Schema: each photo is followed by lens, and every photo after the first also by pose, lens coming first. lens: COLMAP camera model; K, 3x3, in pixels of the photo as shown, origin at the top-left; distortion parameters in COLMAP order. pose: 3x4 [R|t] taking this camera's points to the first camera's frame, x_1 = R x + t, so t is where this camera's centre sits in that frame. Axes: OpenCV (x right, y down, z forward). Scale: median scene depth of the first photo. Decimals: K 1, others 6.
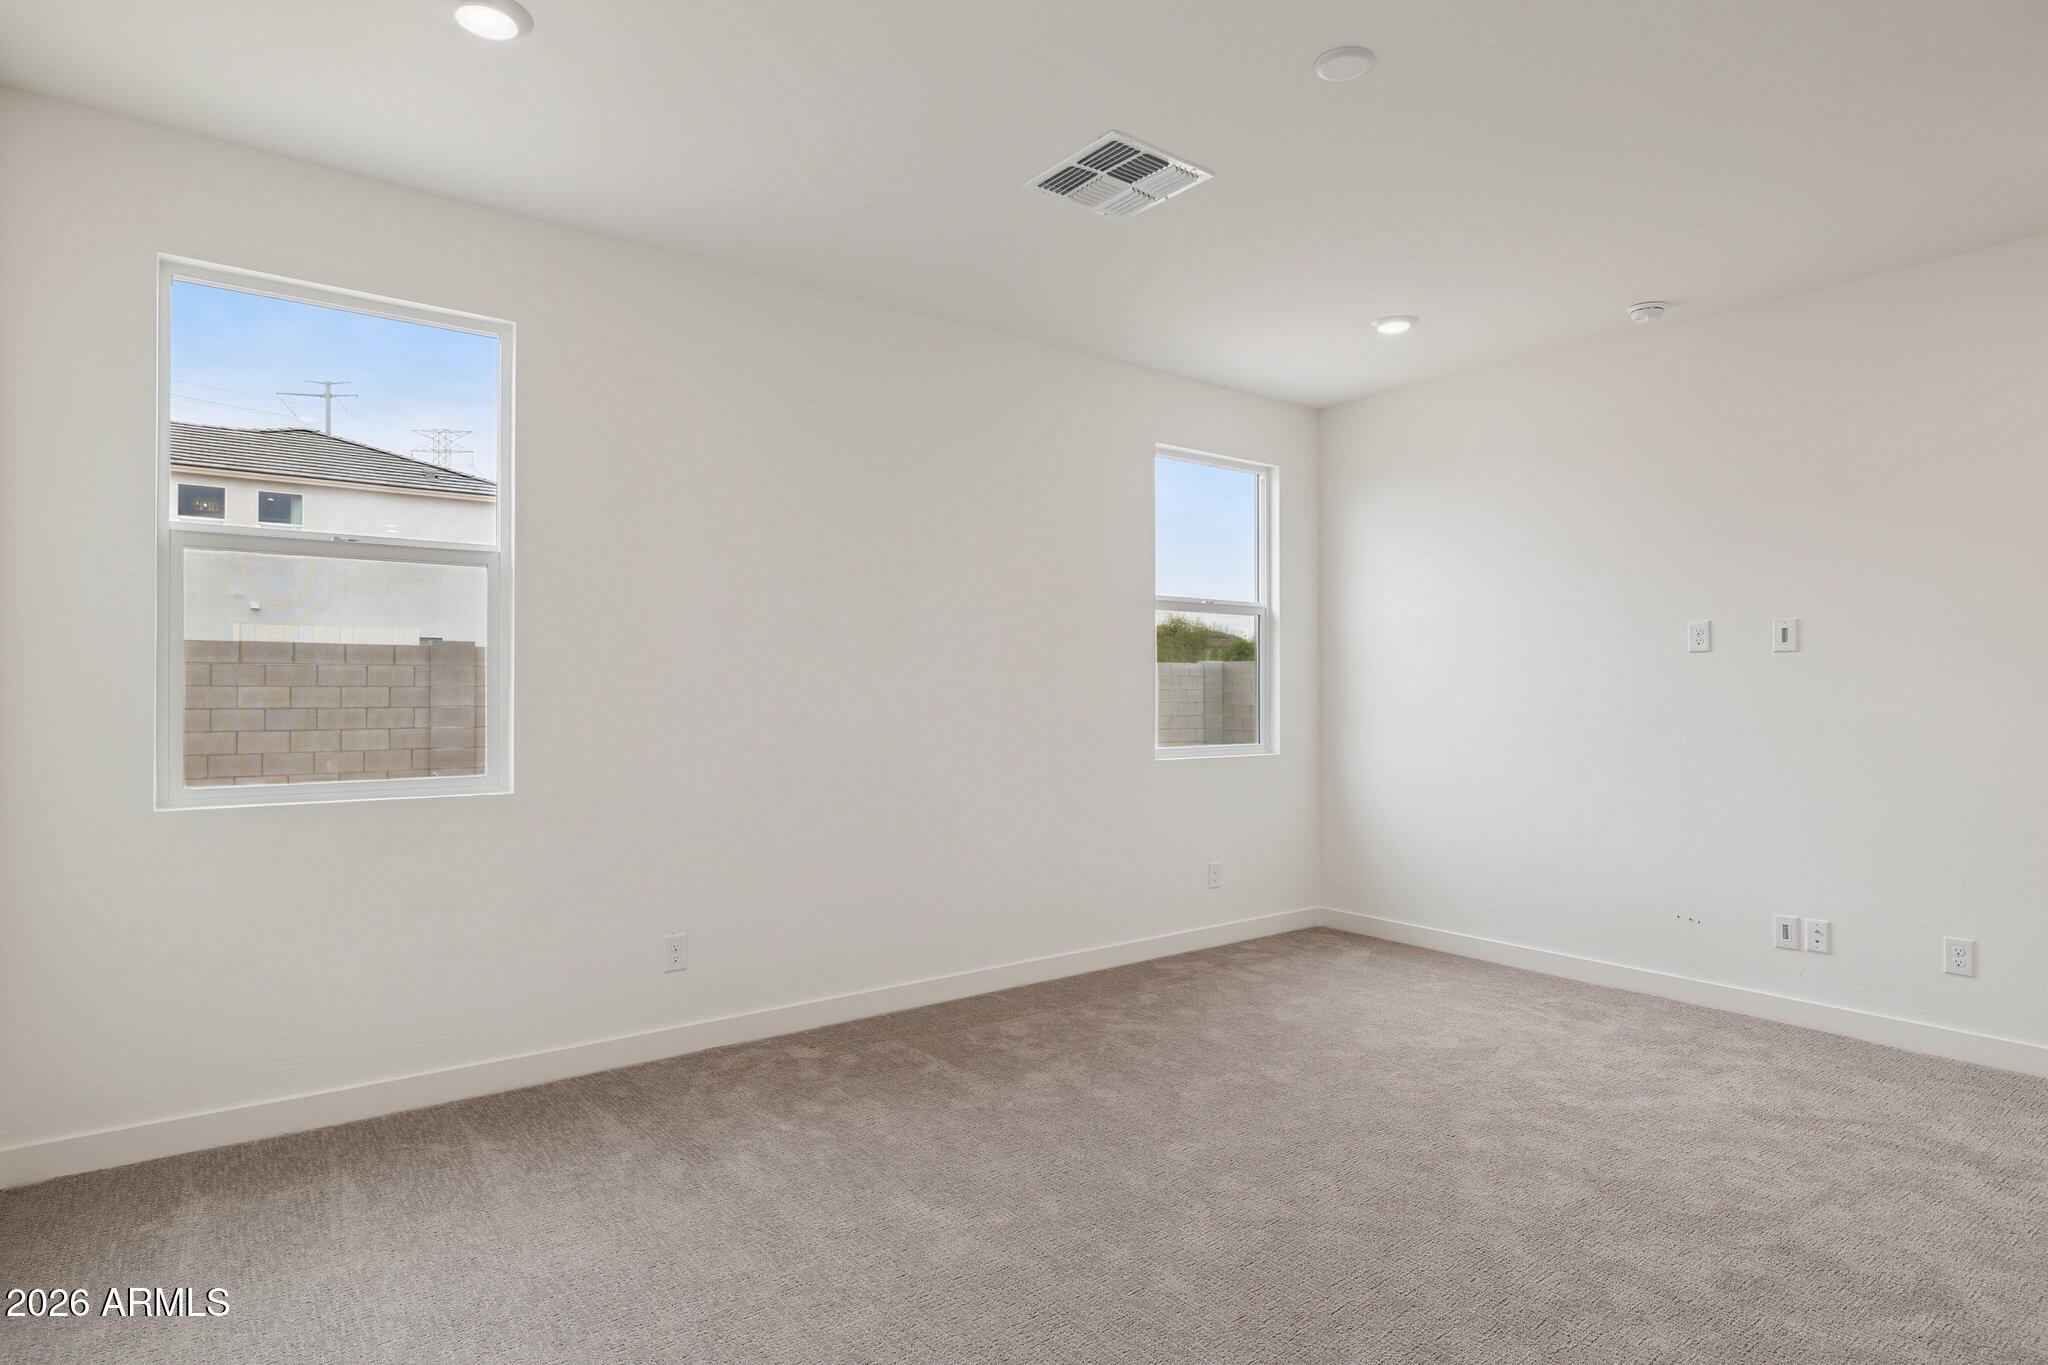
lens RADIAL K [[1103.9, 0, 1029.2], [0, 1103.9, 684.8], [0, 0, 1]] dist [0.000164, -0.001590]
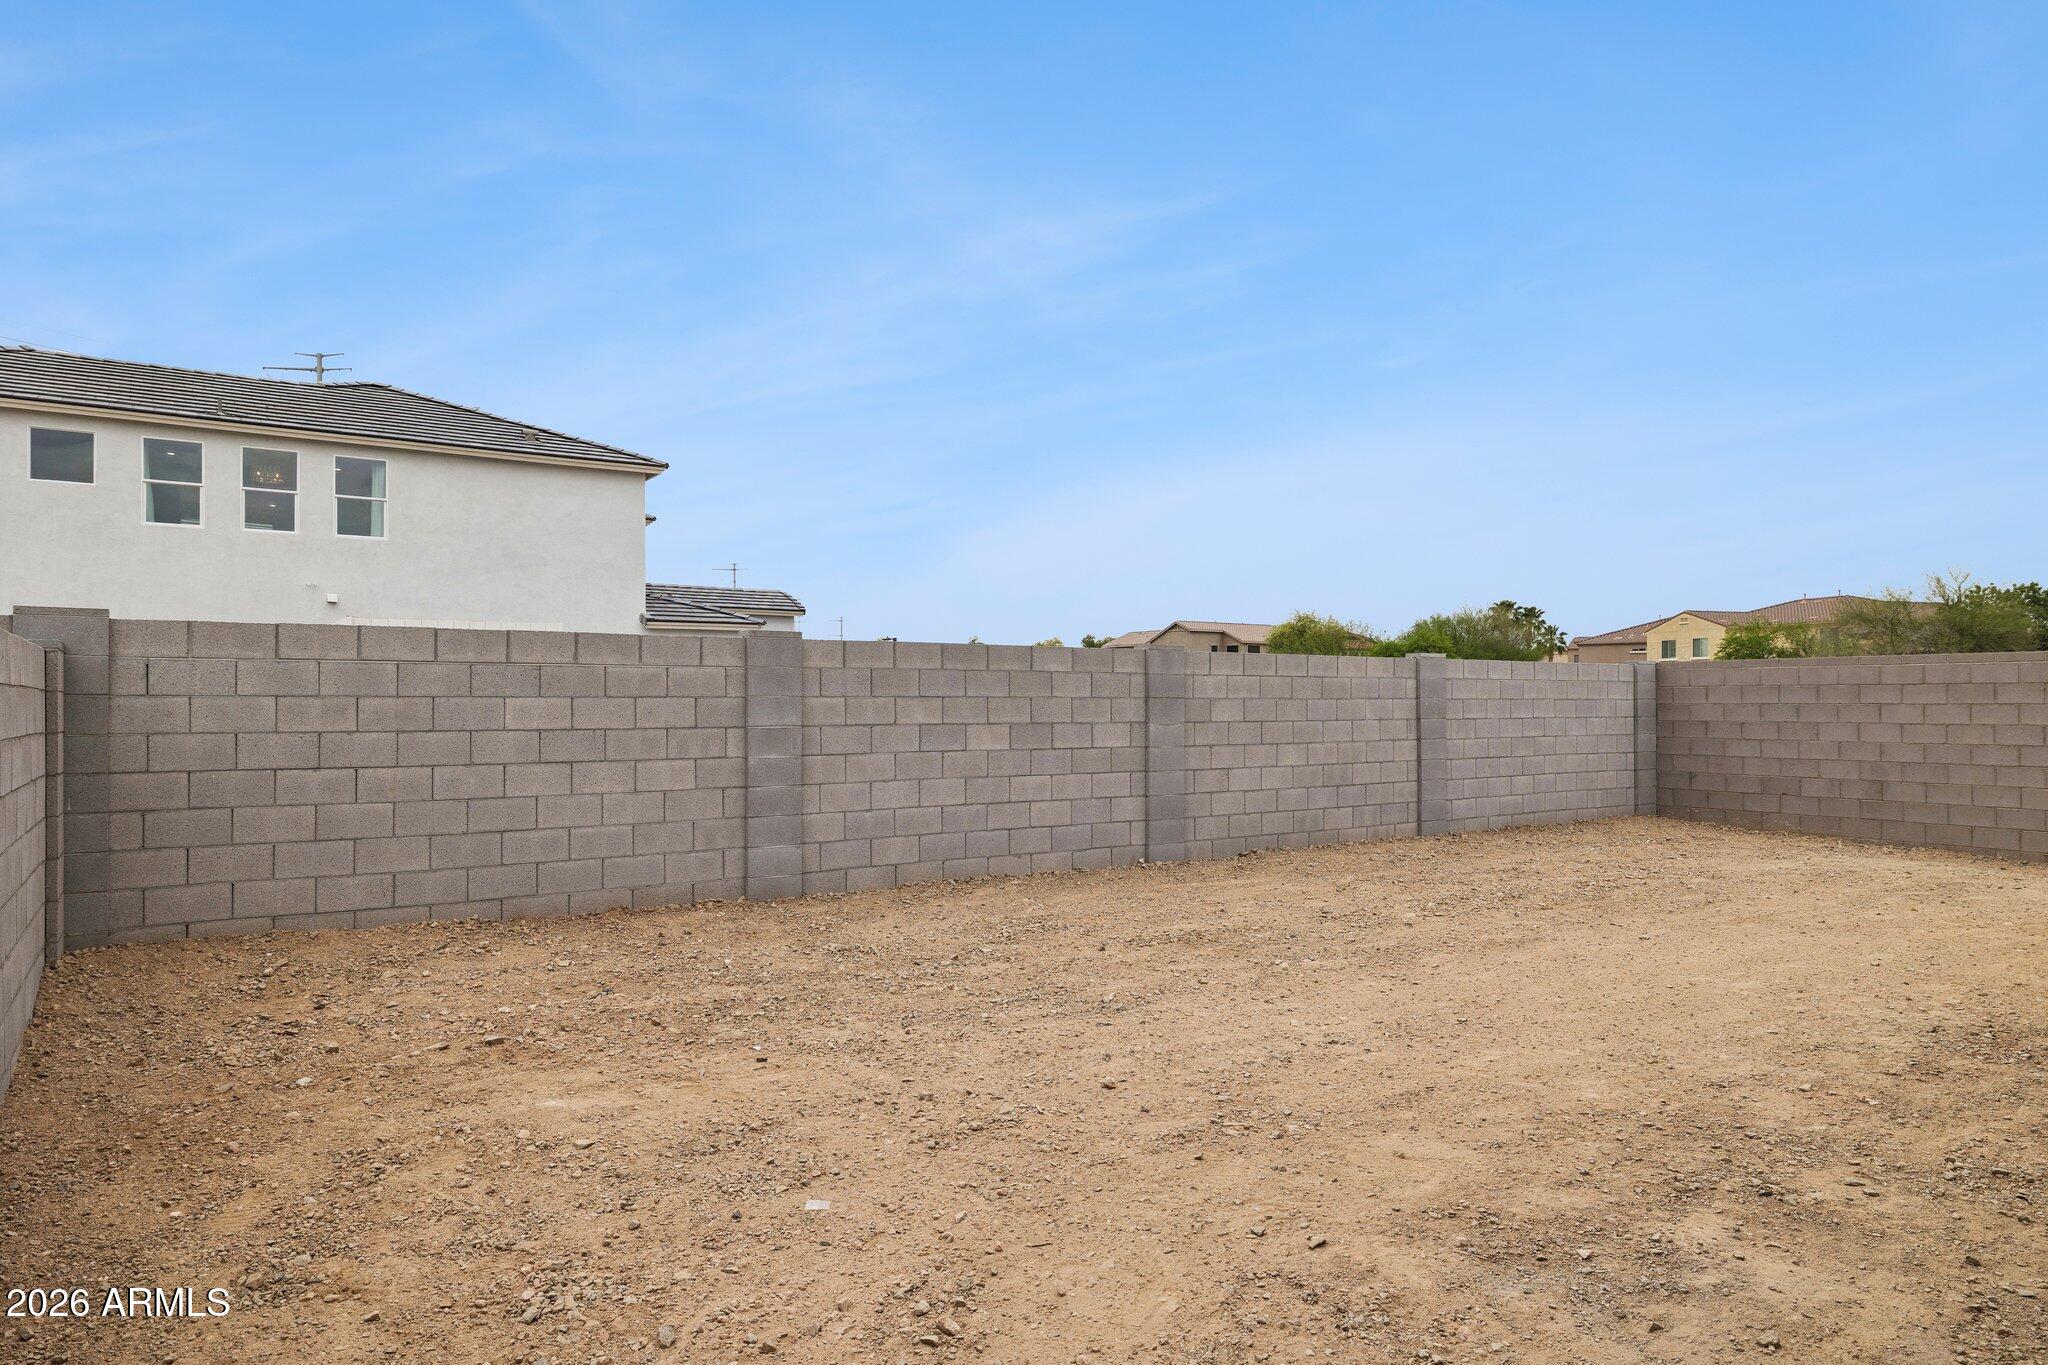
lens RADIAL K [[1268.7, 0, 1035.5], [0, 1268.7, 689.1], [0, 0, 1]] dist [-0.001530, 0.000094]
pose [[0.998985, -0.002626, -0.044959, -0.145806], [0.002433, 0.999988, -0.004360, 0.000273], [0.044969, 0.004246, 0.998979, 0.097058]]
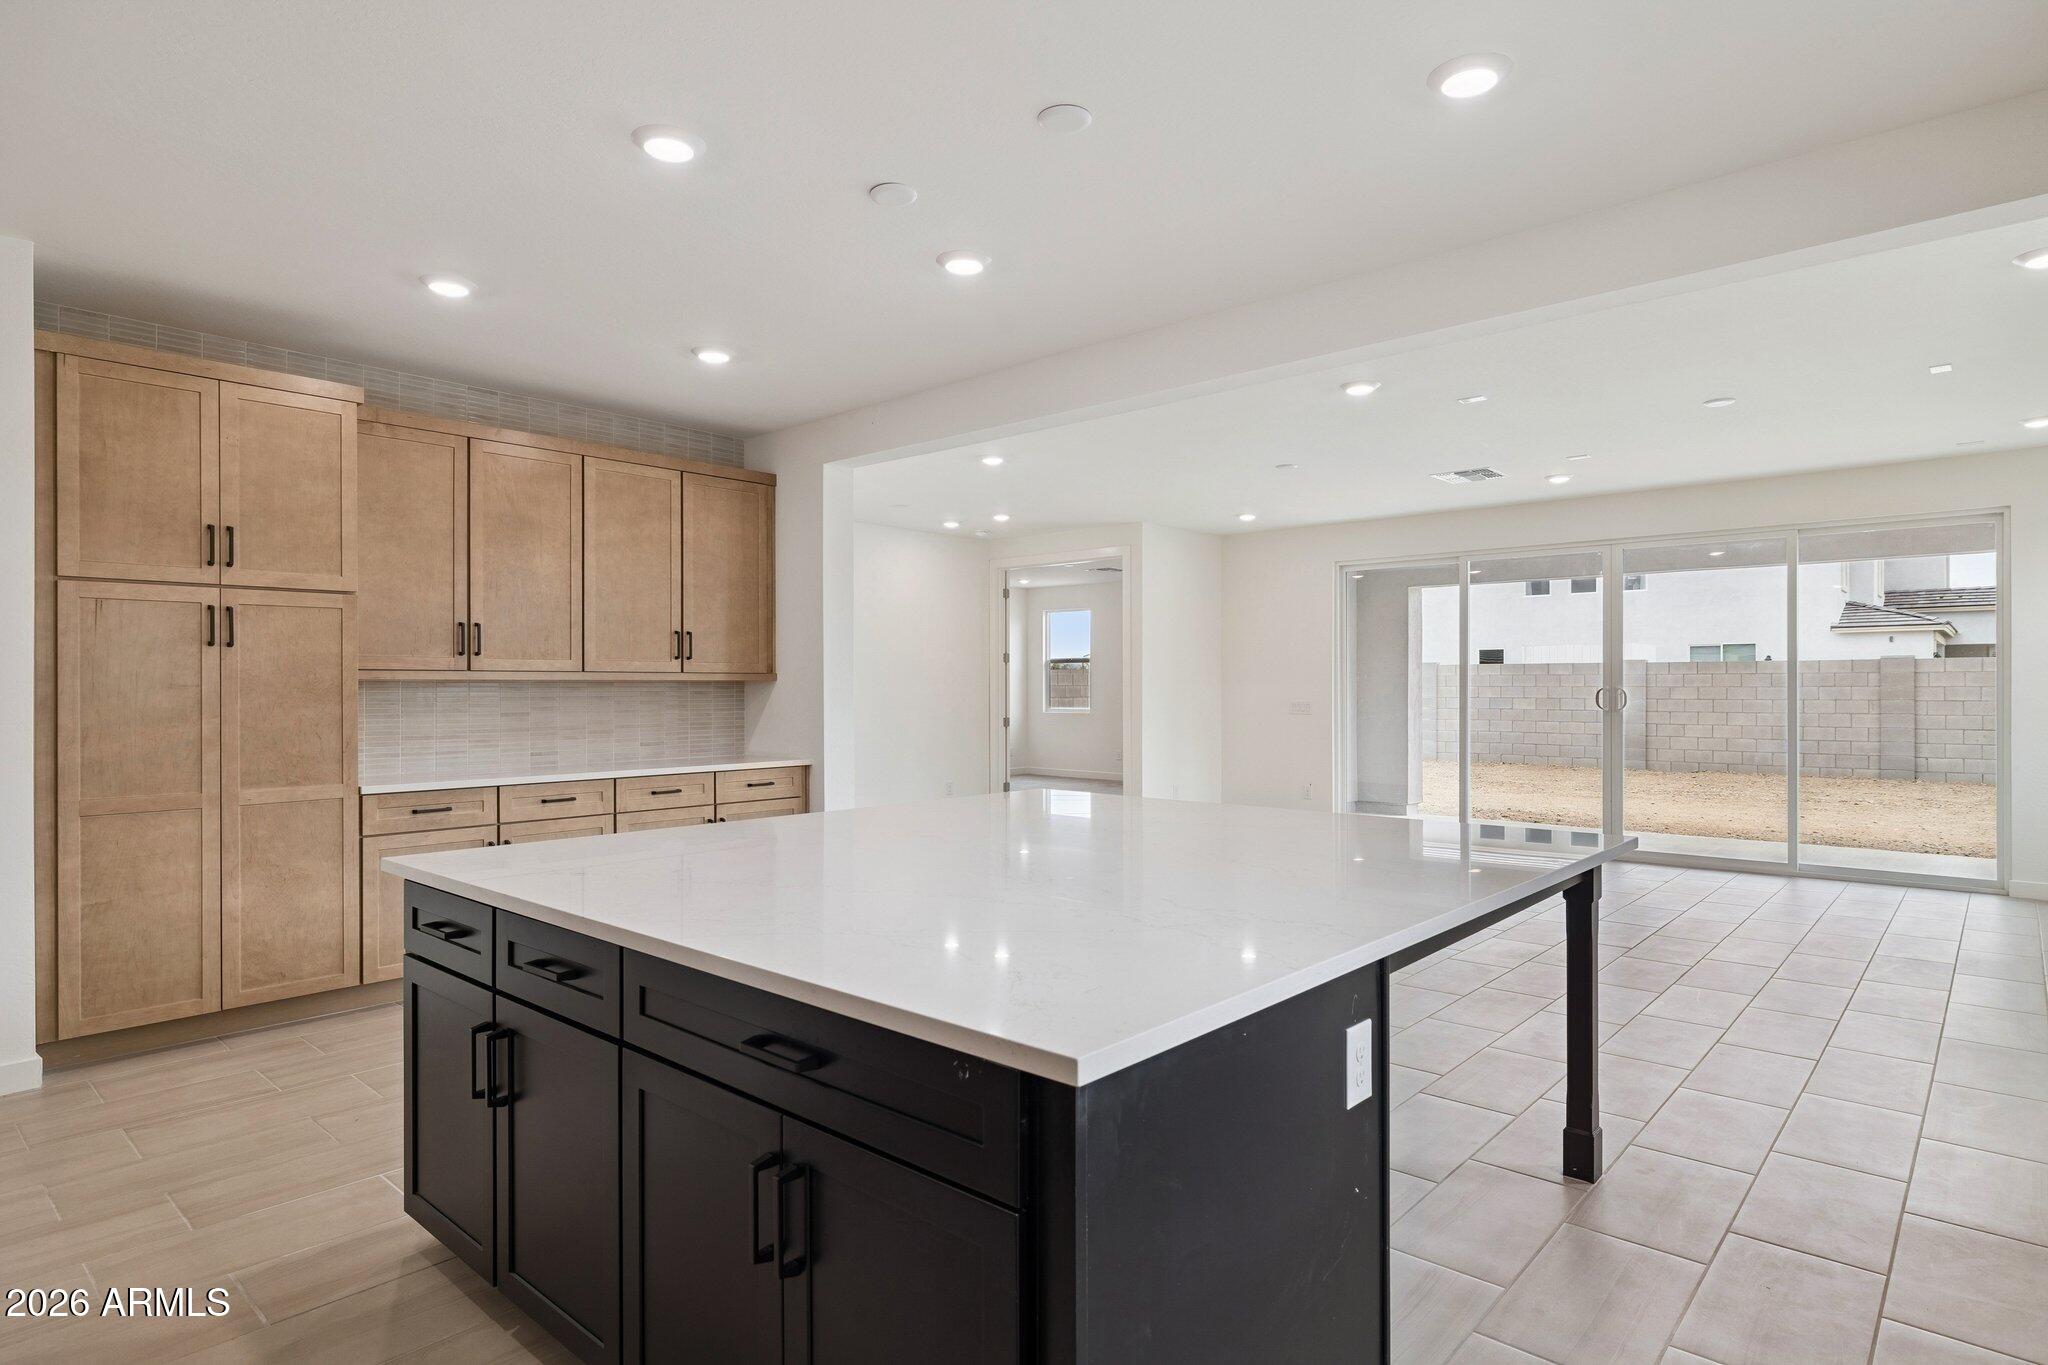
lens RADIAL K [[1103.9, 0, 1025.1], [0, 1103.9, 685.4], [0, 0, 1]] dist [0.000164, -0.001590]
pose [[0.189397, -0.003004, -0.981896, 0.548154], [0.007948, 0.999967, -0.001526, -0.001462], [0.981868, -0.007515, 0.189415, -0.017532]]
